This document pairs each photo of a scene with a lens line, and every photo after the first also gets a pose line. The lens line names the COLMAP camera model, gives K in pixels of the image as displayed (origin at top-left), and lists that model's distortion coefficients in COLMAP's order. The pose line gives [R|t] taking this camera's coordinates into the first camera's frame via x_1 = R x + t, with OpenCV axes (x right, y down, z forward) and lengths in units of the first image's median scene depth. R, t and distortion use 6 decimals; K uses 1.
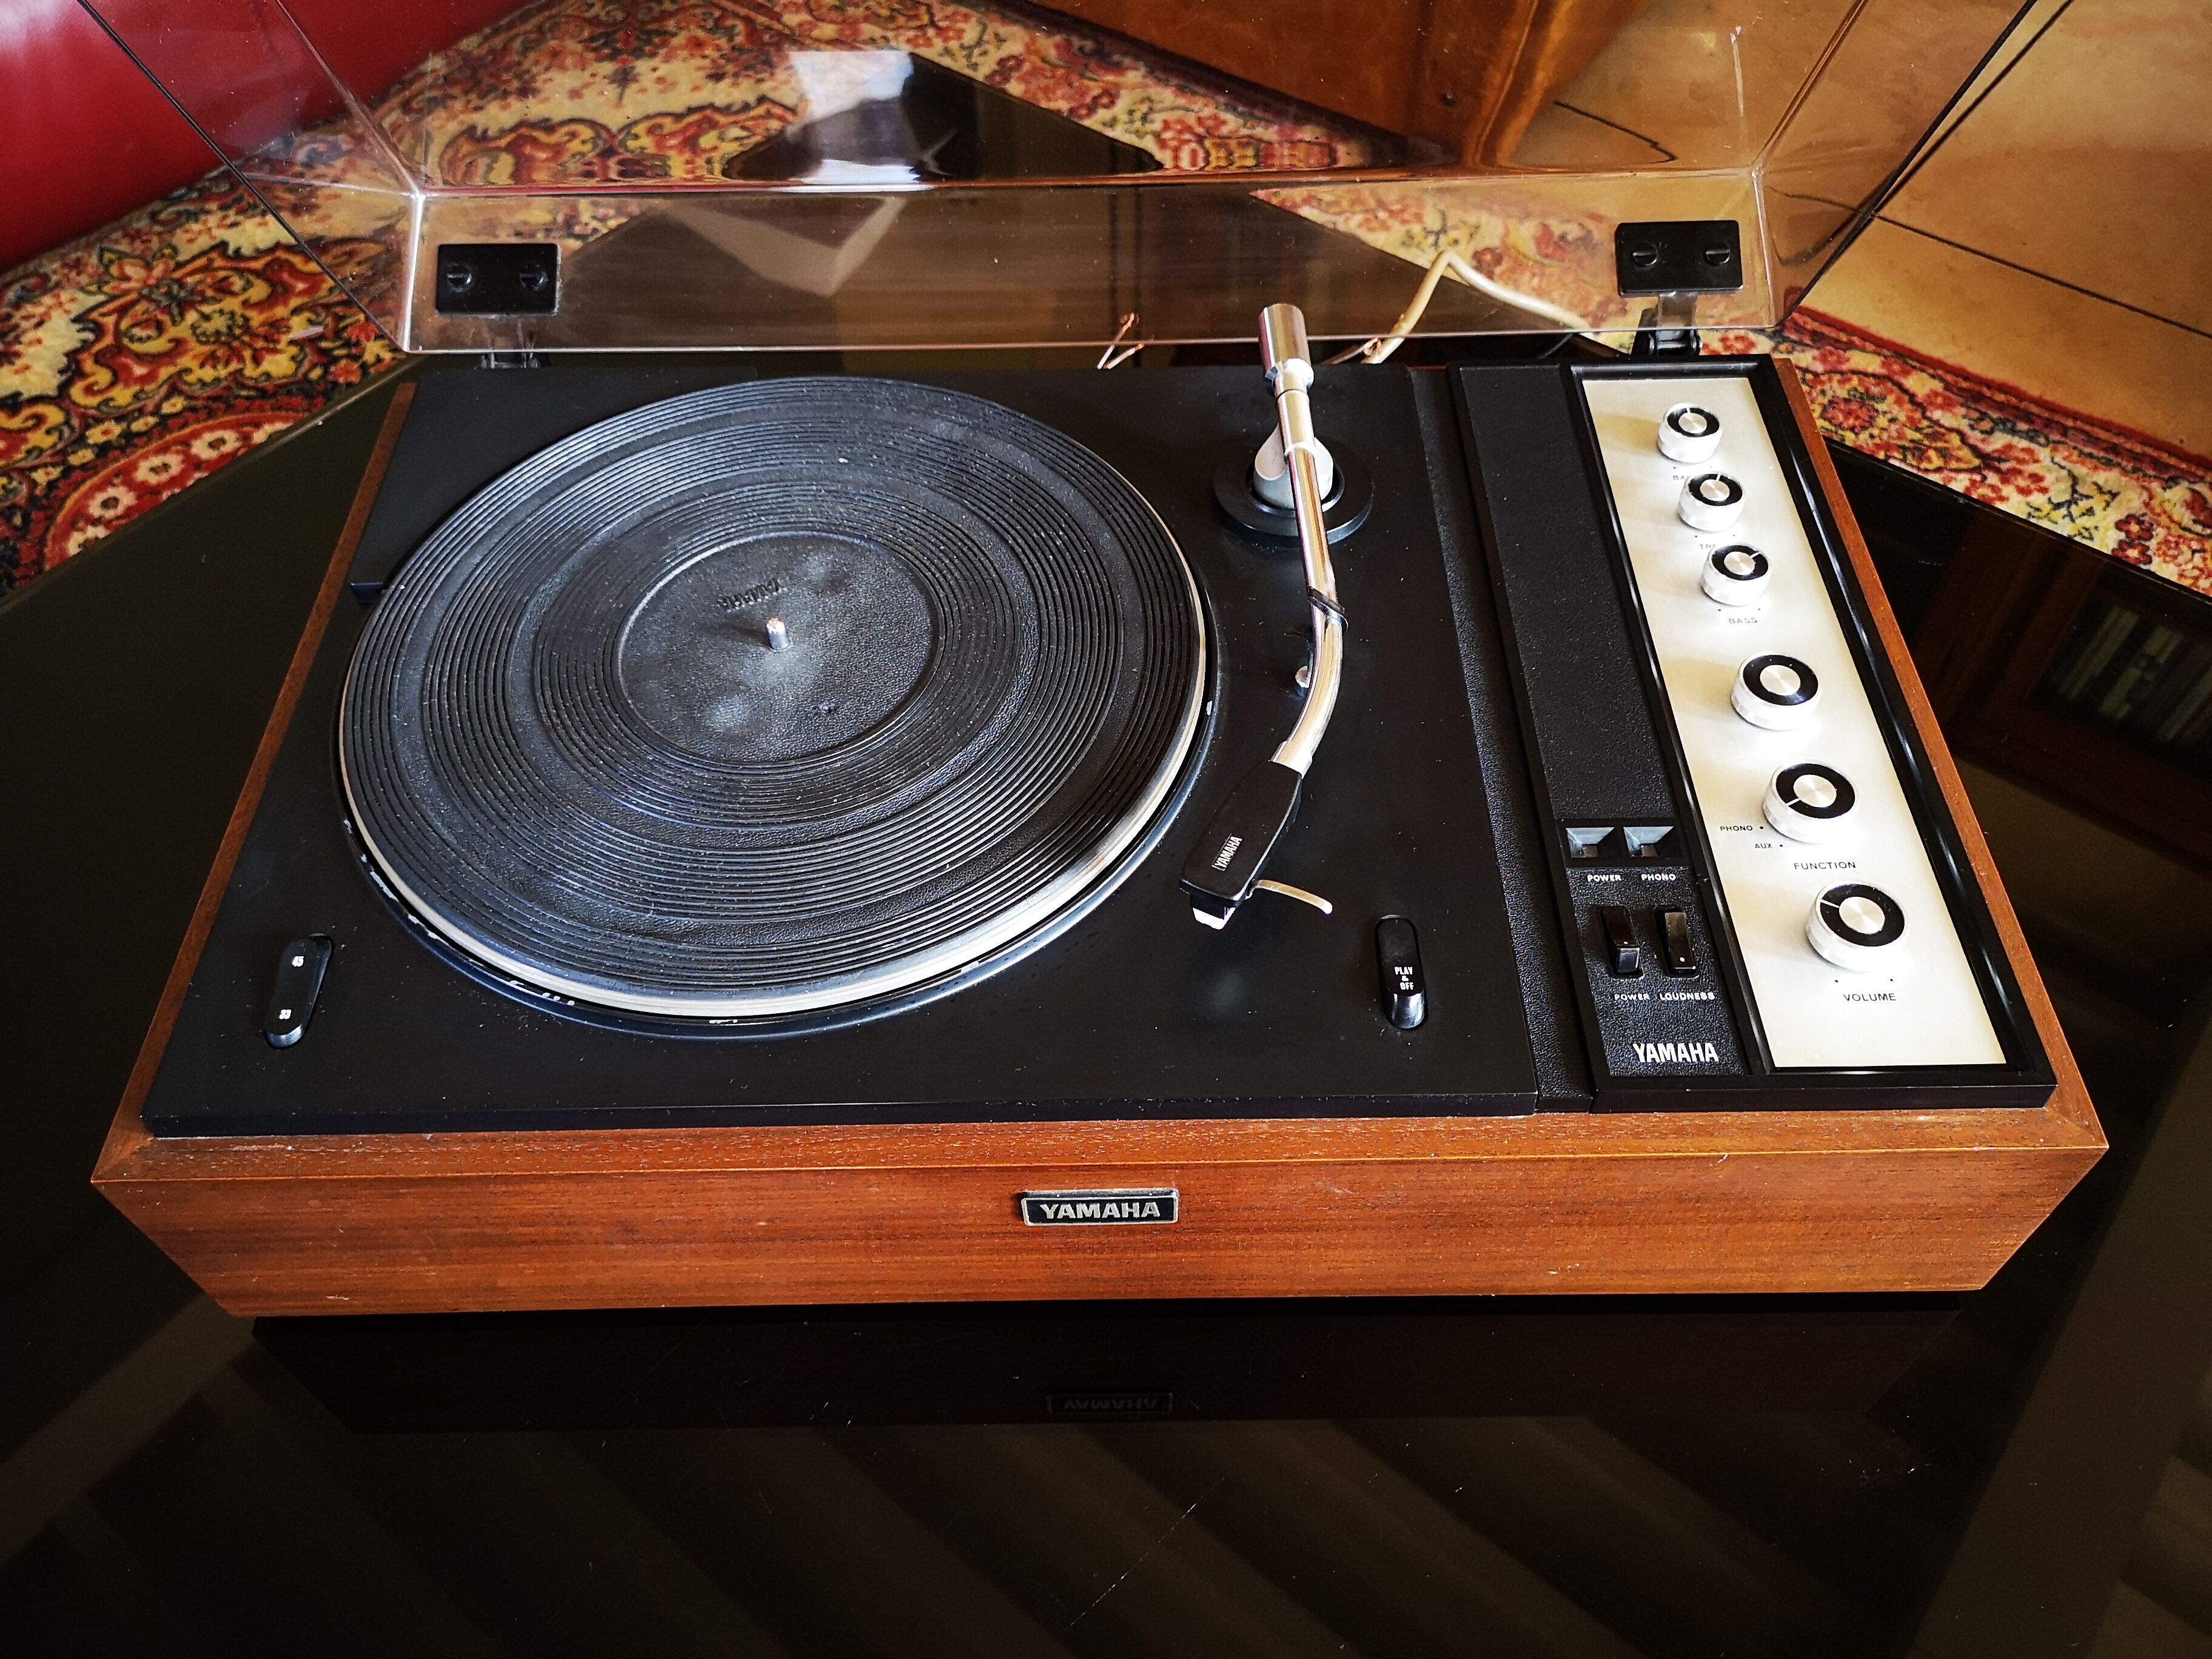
lens RADIAL K [[1708.4, 0, 1099.1], [0, 1708.4, 830.0], [0, 0, 1]] dist [0.045962, -0.061500]
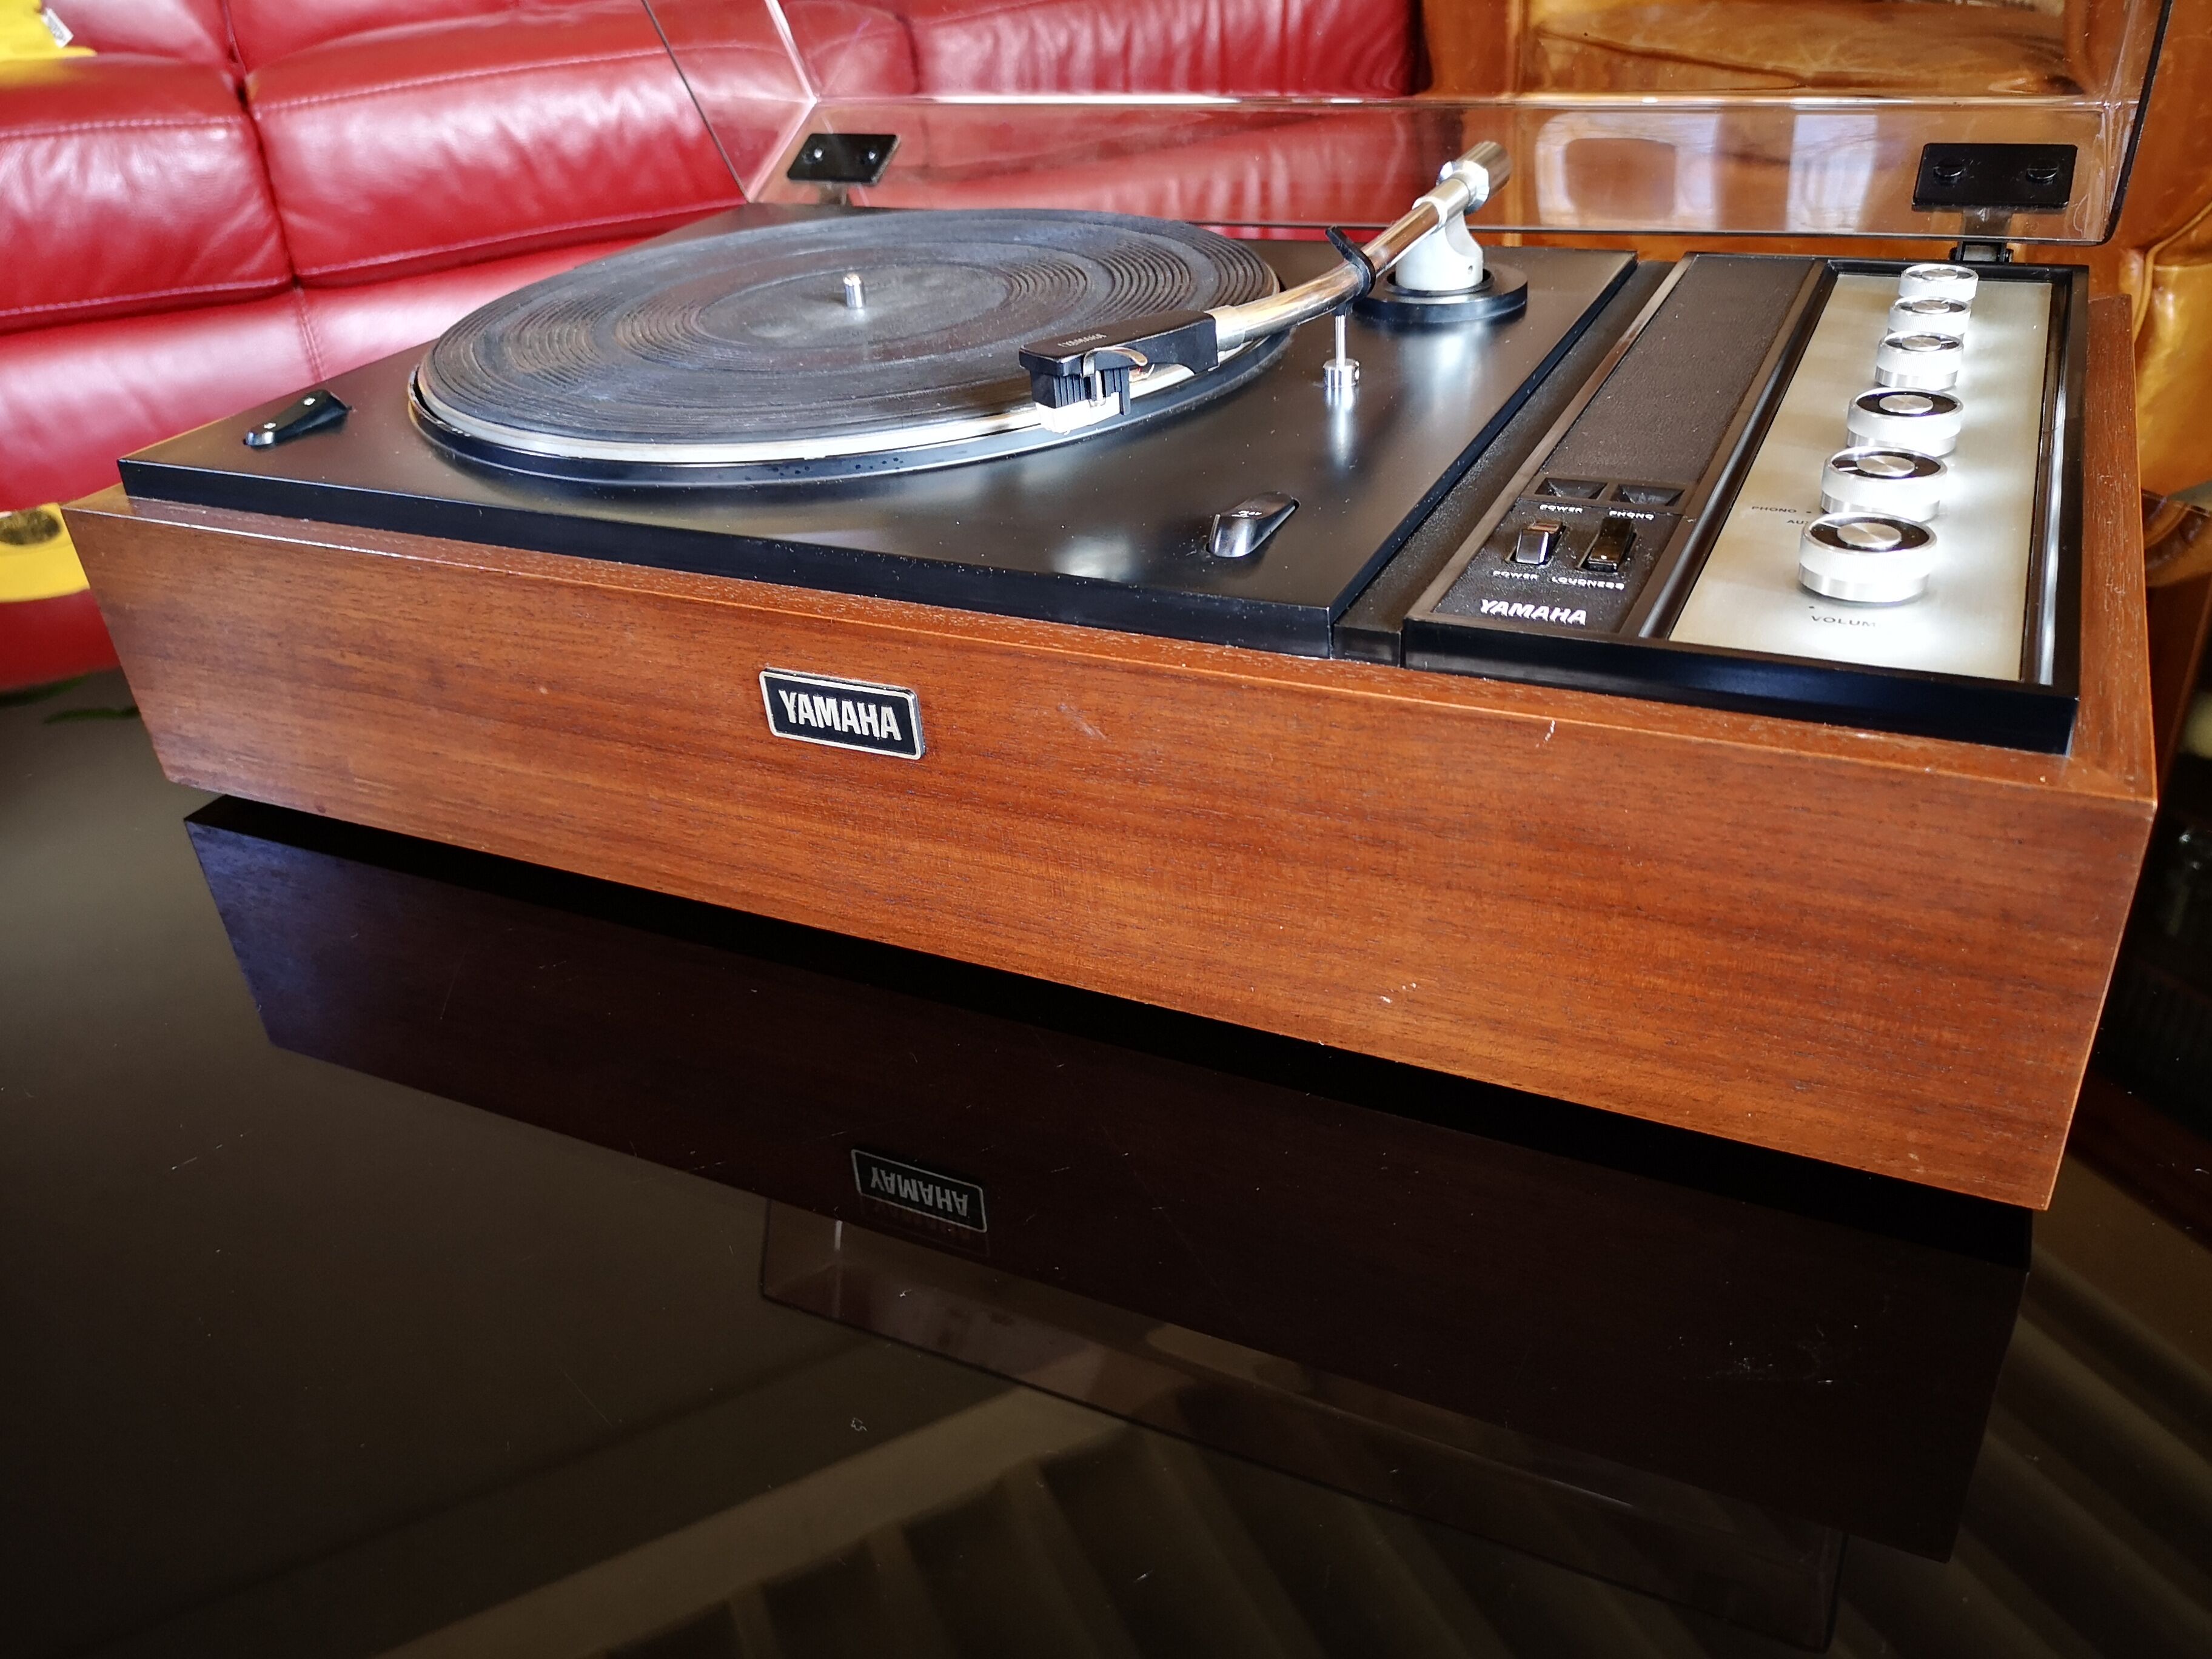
lens RADIAL K [[1711.1, 0, 1106.0], [0, 1711.1, 829.5], [0, 0, 1]] dist [0.034962, -0.053855]
pose [[0.896713, 0.186972, -0.401182, 0.373101], [-0.312556, 0.909266, -0.274852, 0.367740], [0.313391, 0.371855, 0.873790, 0.247394]]
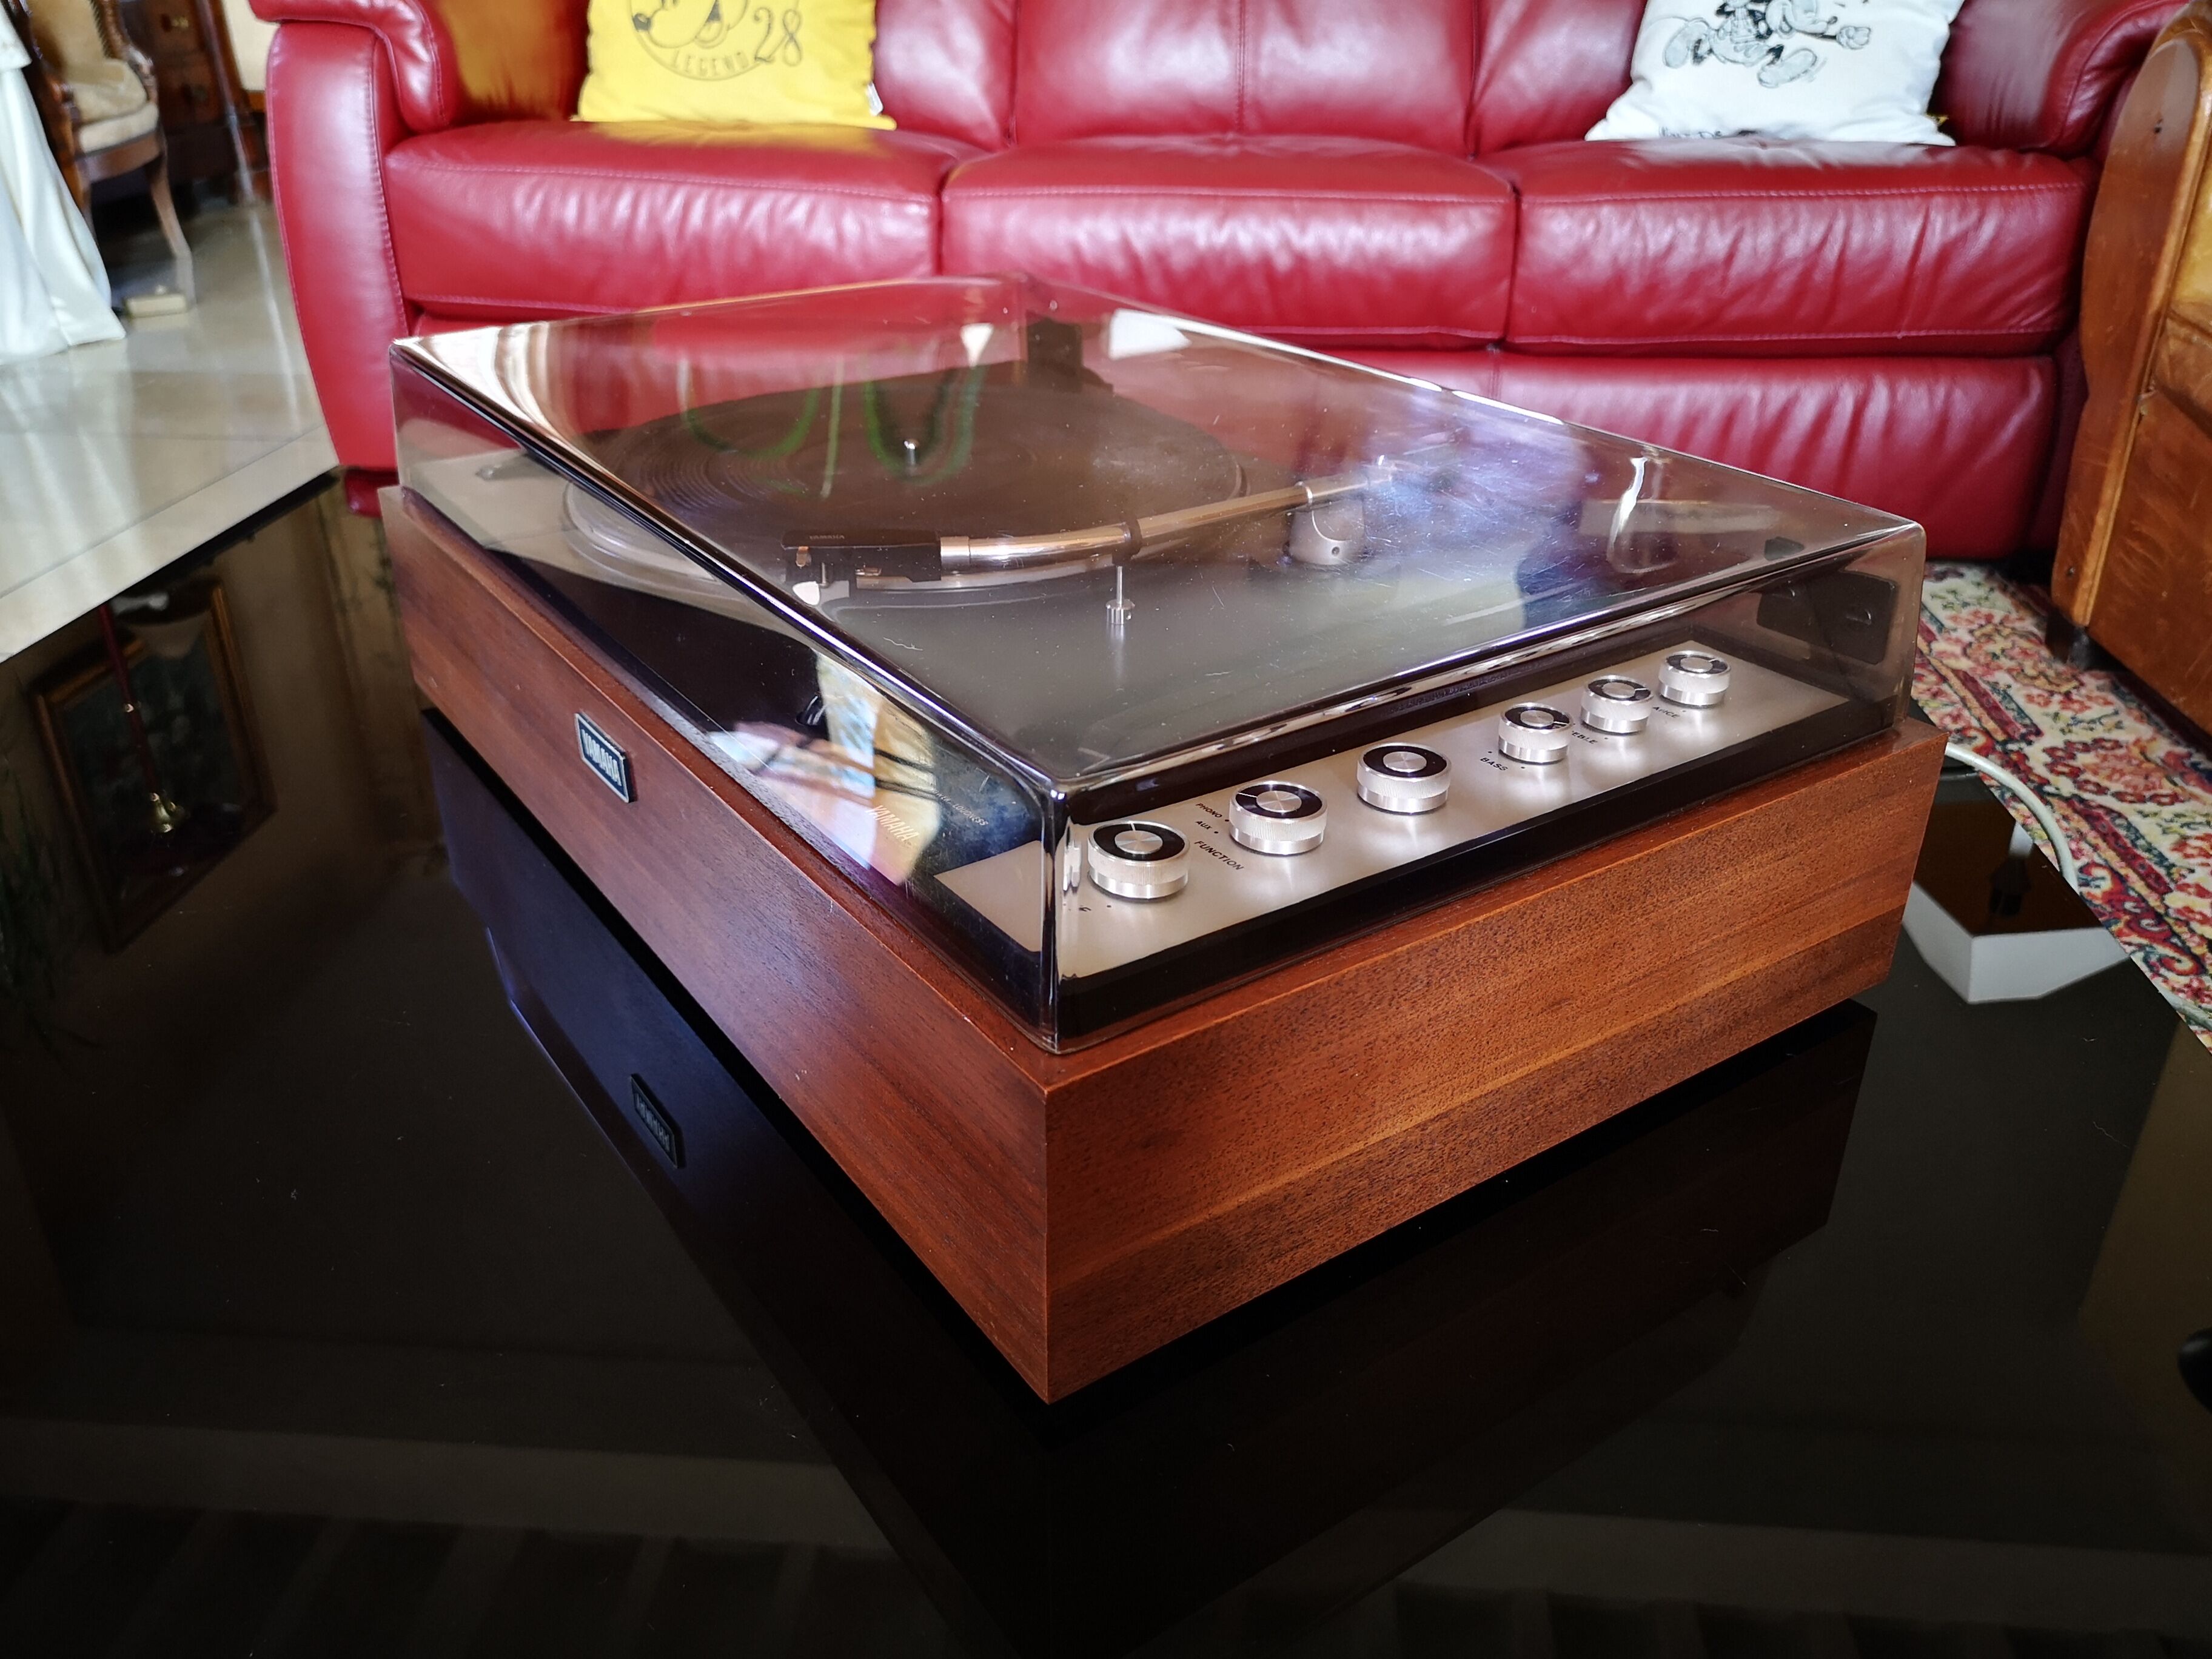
lens RADIAL K [[1720.2, 0, 1097.8], [0, 1720.2, 823.9], [0, 0, 1]] dist [-0.006987, 0.009406]
pose [[0.557876, 0.399686, -0.727342, 0.856324], [-0.664038, 0.740665, -0.102314, 0.117839], [0.497823, 0.540061, 0.678606, 0.302107]]
